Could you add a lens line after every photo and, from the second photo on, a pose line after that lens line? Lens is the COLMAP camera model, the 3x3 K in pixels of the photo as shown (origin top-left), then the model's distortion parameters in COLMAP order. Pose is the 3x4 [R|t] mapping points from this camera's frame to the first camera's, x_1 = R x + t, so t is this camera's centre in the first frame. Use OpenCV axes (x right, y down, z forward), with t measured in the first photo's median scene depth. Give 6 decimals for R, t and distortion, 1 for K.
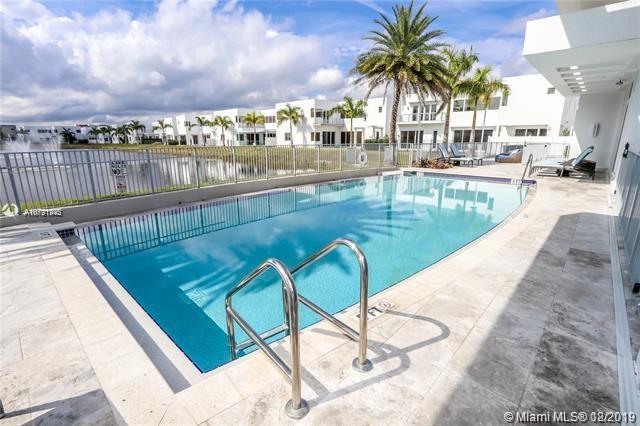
lens RADIAL K [[299.1, 0, 320.0], [0, 299.1, 213.0], [0, 0, 1]] dist [-0.016881, 0.000599]
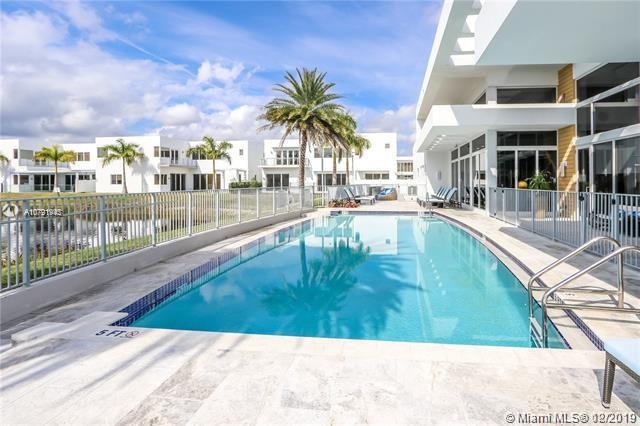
lens RADIAL K [[335.3, 0, 320.1], [0, 335.3, 180.4], [0, 0, 1]] dist [-0.003491, -0.000501]
pose [[0.801167, 0.002148, 0.598436, -0.221548], [0.144929, 0.969529, -0.197506, -0.007699], [-0.580626, 0.244966, 0.776444, 0.030713]]
